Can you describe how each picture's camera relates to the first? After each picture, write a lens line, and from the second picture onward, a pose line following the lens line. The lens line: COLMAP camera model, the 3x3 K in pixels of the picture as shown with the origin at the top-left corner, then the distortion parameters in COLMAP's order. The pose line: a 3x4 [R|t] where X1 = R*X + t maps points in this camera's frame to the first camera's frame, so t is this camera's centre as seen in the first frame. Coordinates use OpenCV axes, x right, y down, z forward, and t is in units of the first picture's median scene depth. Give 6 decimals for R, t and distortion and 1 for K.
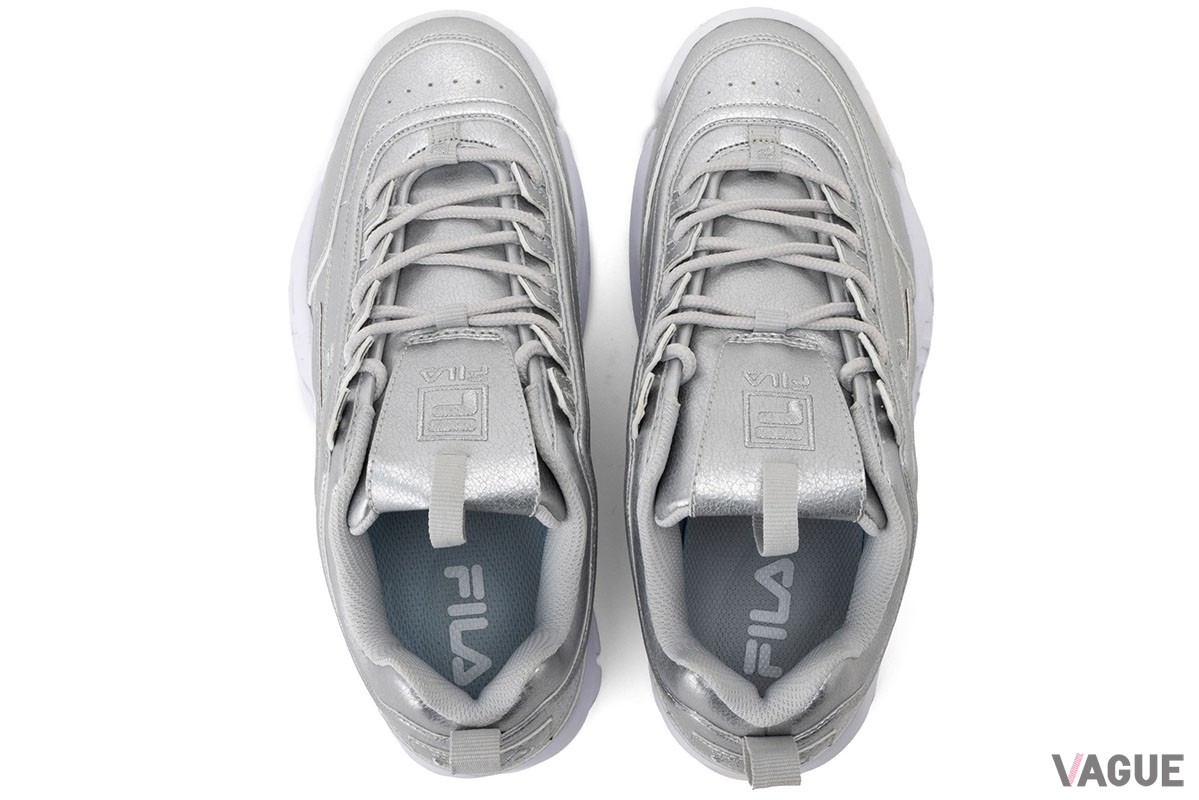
lens RADIAL K [[1949.6, 0, 600.6], [0, 1949.6, 403.5], [0, 0, 1]] dist [-0.036110, 0.000000]
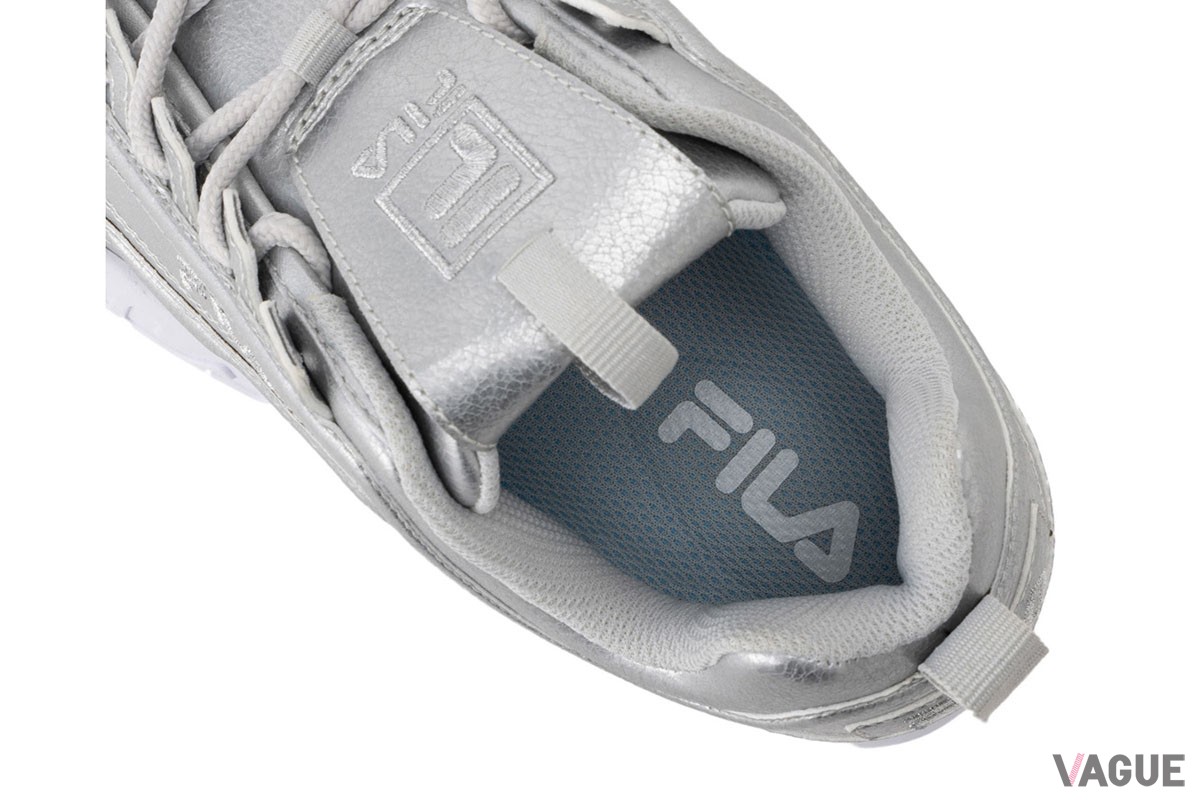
lens RADIAL K [[2098.0, 0, 596.2], [0, 2098.0, 401.4], [0, 0, 1]] dist [-0.006515, 0.000000]
pose [[0.731022, -0.681331, -0.037350, -0.066576], [0.680184, 0.723243, 0.119458, 0.003716], [-0.054377, -0.112731, 0.992136, 0.471210]]
